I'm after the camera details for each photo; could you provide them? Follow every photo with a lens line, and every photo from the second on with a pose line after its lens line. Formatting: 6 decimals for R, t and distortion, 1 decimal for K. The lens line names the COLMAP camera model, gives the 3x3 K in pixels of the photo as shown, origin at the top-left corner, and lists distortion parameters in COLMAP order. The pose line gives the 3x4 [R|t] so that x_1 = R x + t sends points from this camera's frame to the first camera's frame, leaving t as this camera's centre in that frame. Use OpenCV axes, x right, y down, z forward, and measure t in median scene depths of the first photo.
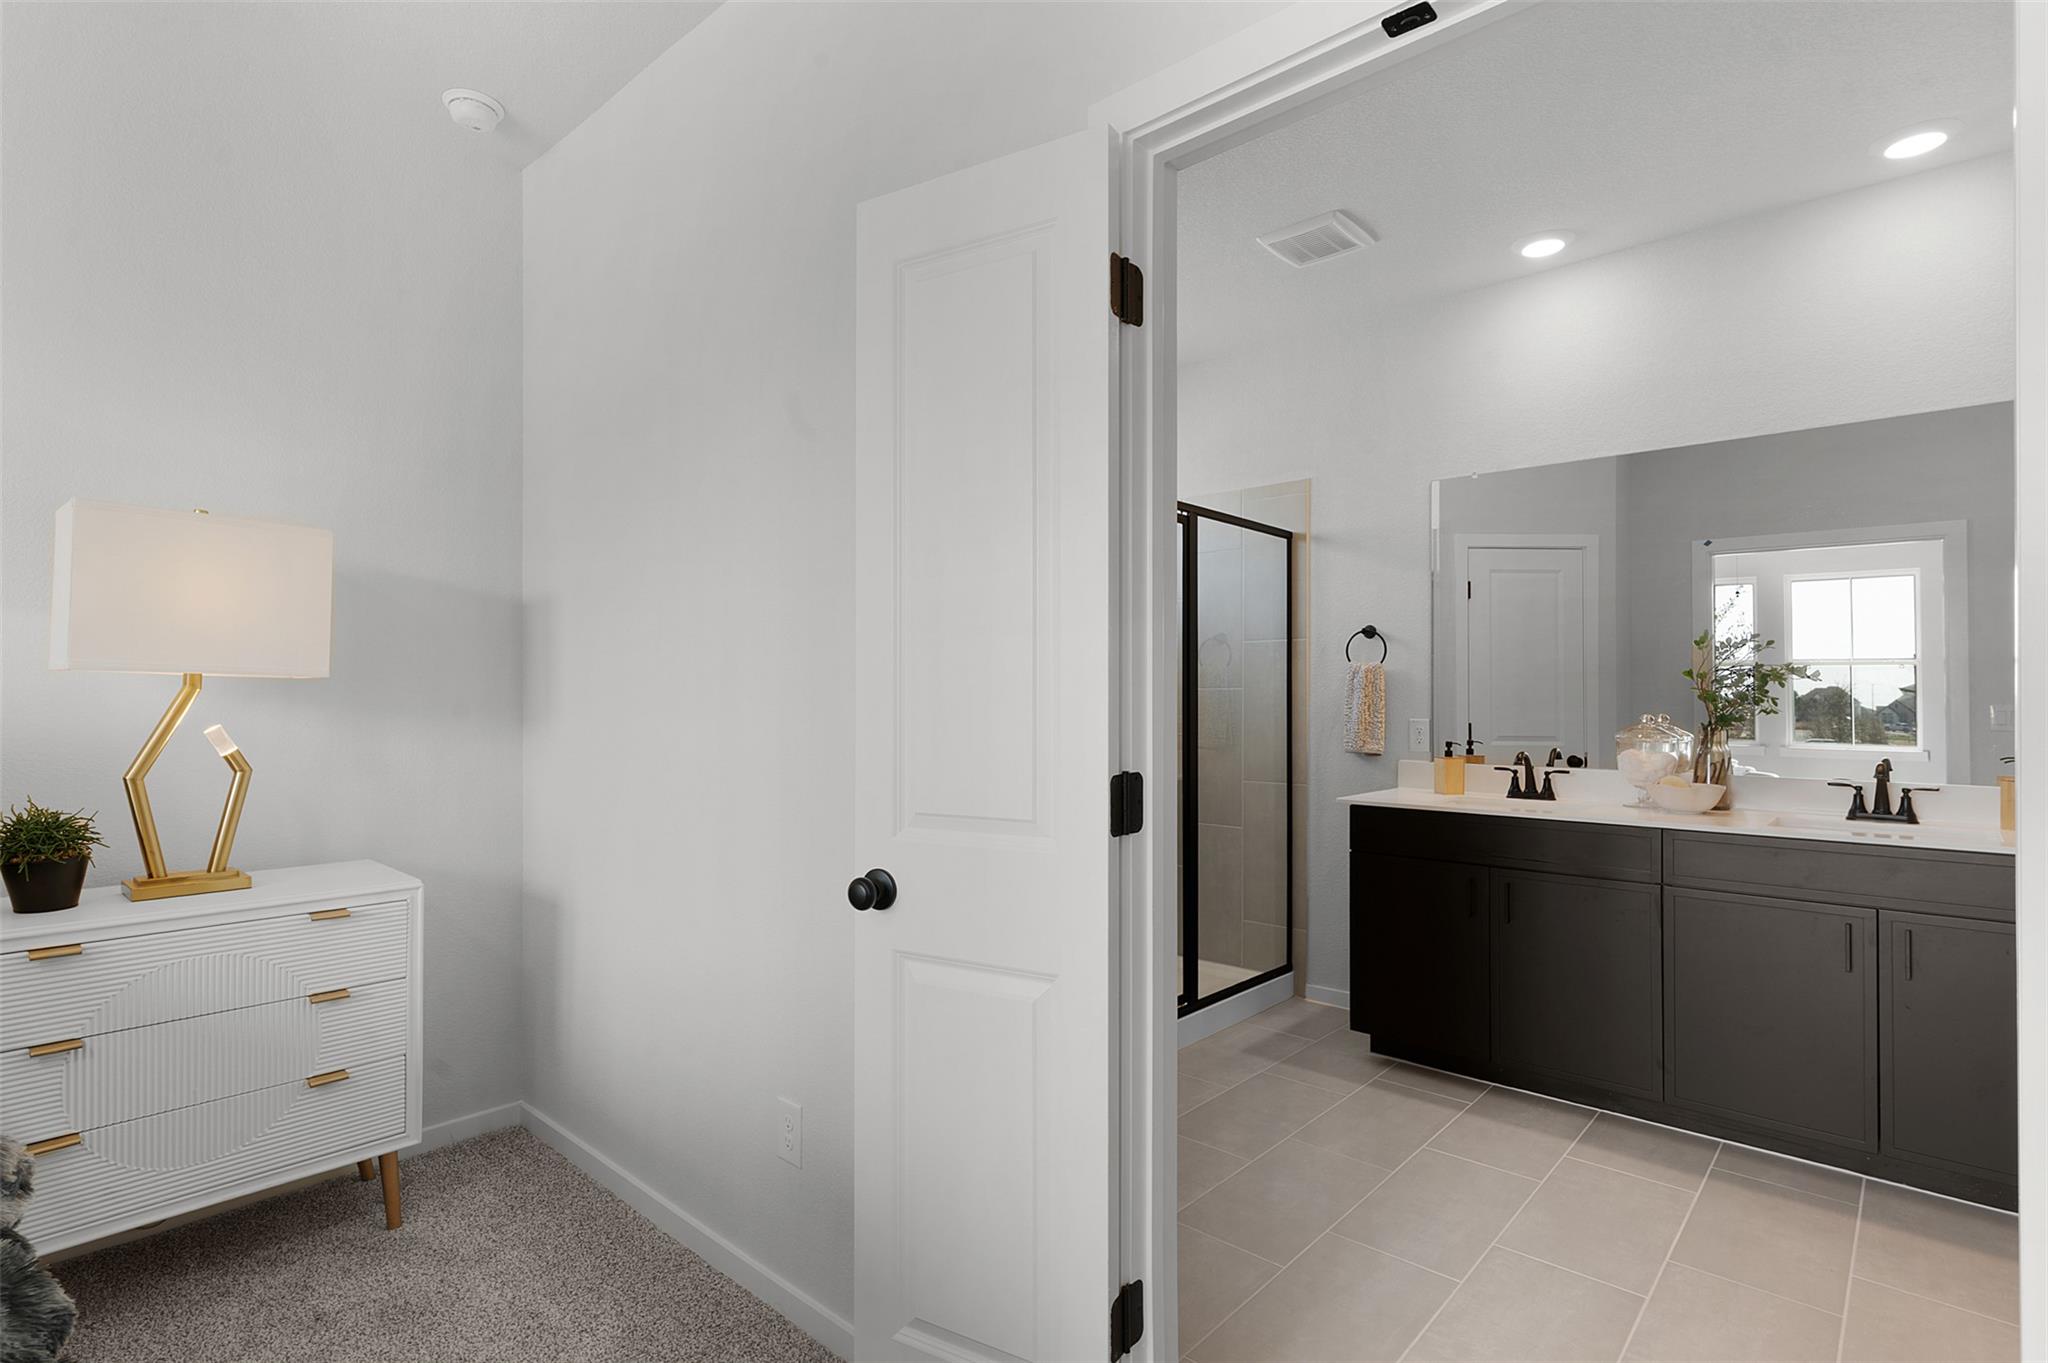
lens RADIAL K [[1005.0, 0, 1006.7], [0, 1005.0, 699.2], [0, 0, 1]] dist [0.003797, 0.000339]
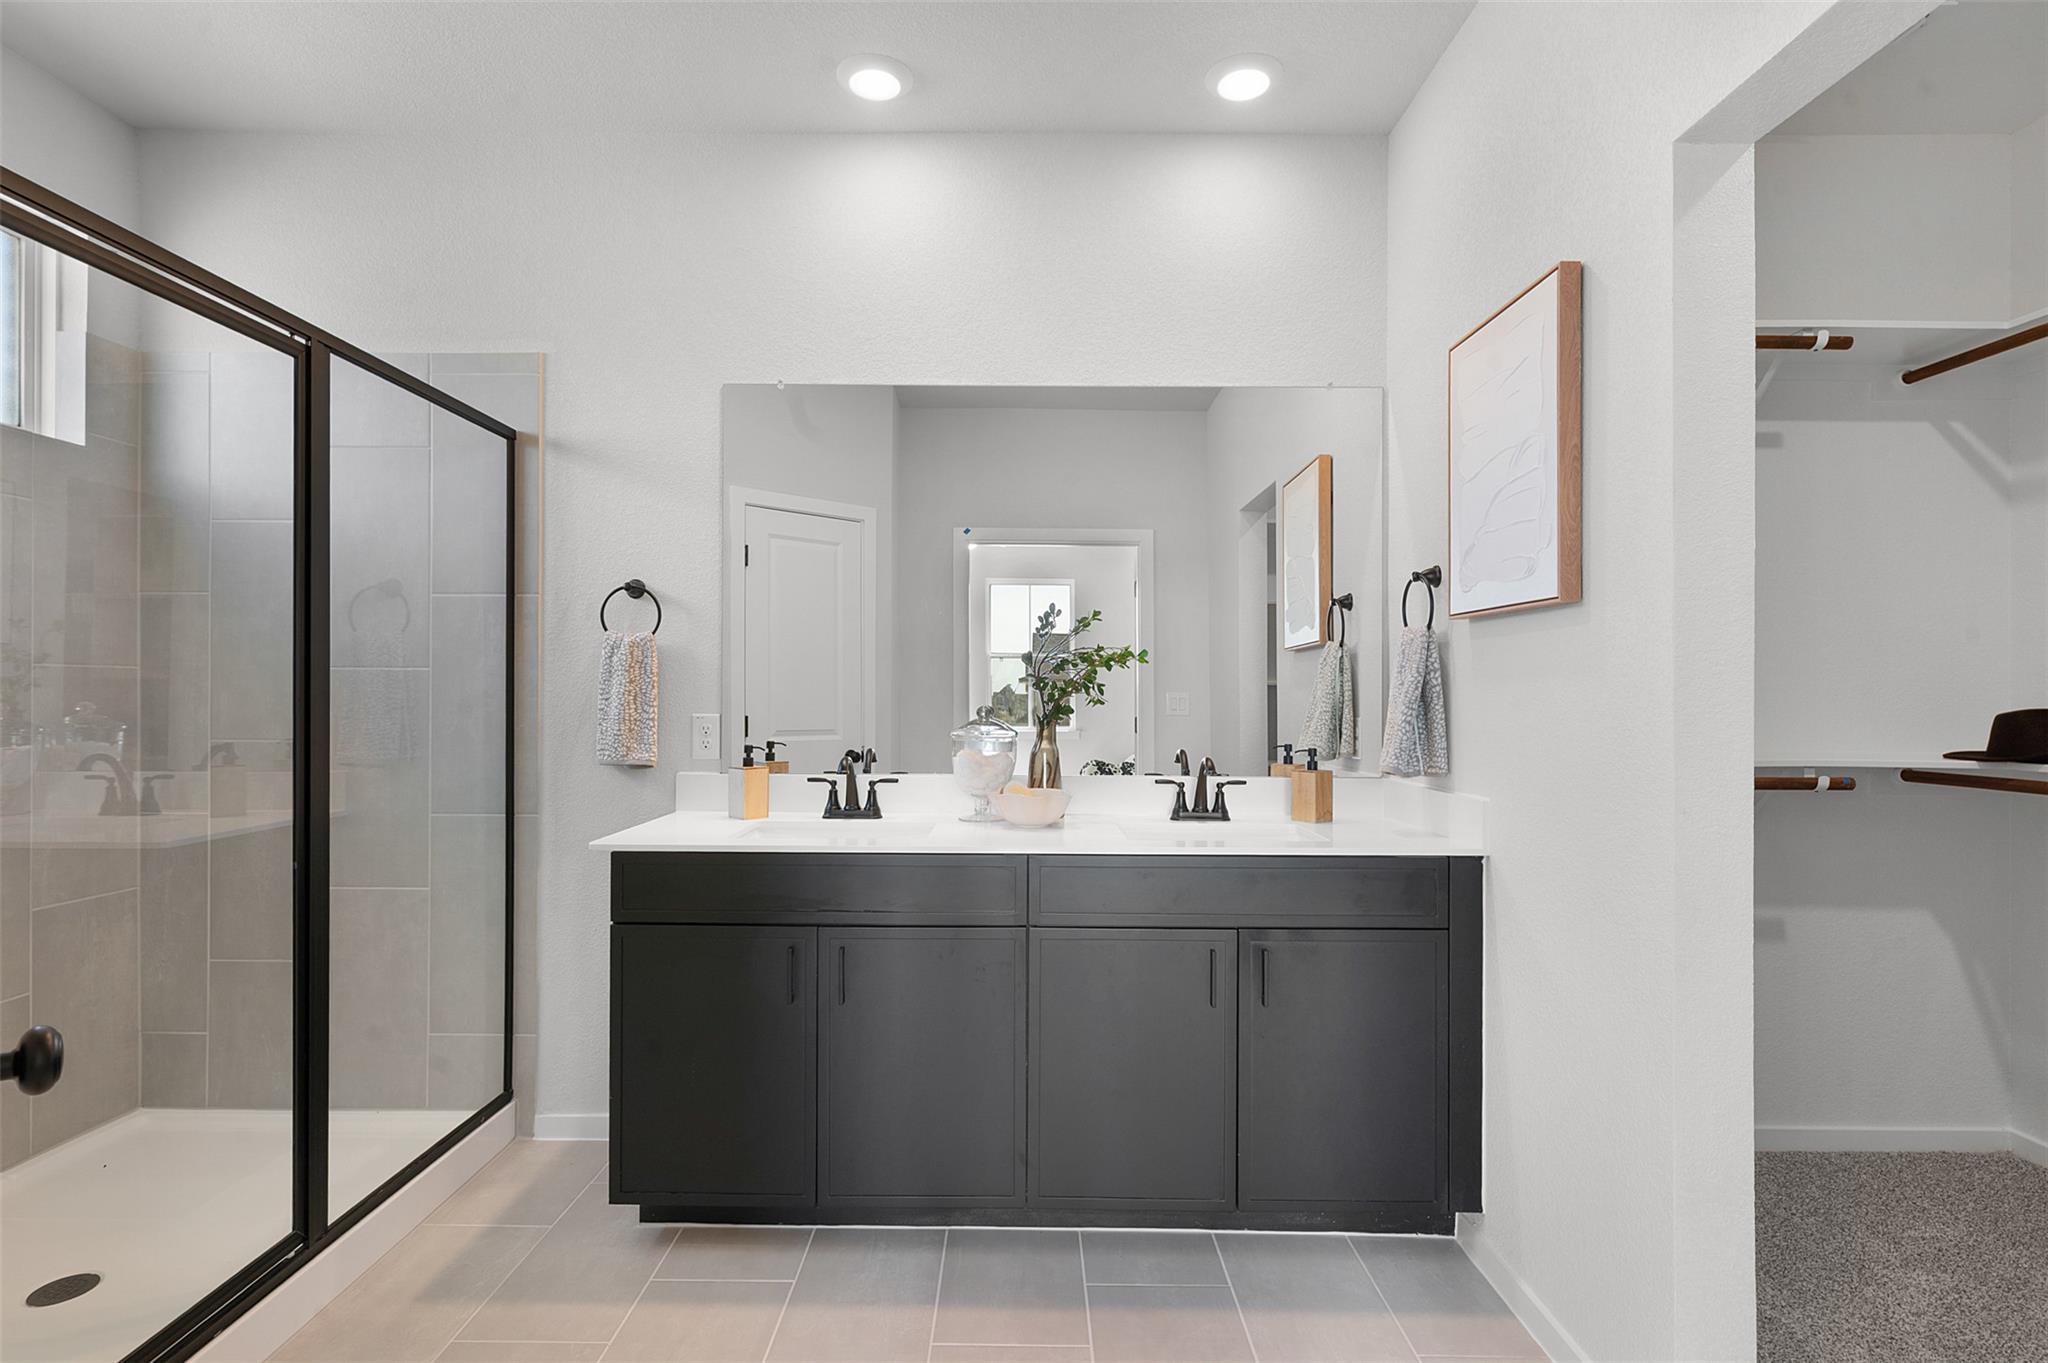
lens RADIAL K [[1005.0, 0, 1025.0], [0, 1005.0, 684.7], [0, 0, 1]] dist [0.003797, 0.000339]
pose [[0.736231, 0.004327, 0.676716, 0.093248], [-0.002745, 0.999990, -0.003408, 0.000565], [-0.676724, 0.000652, 0.736236, 0.320144]]
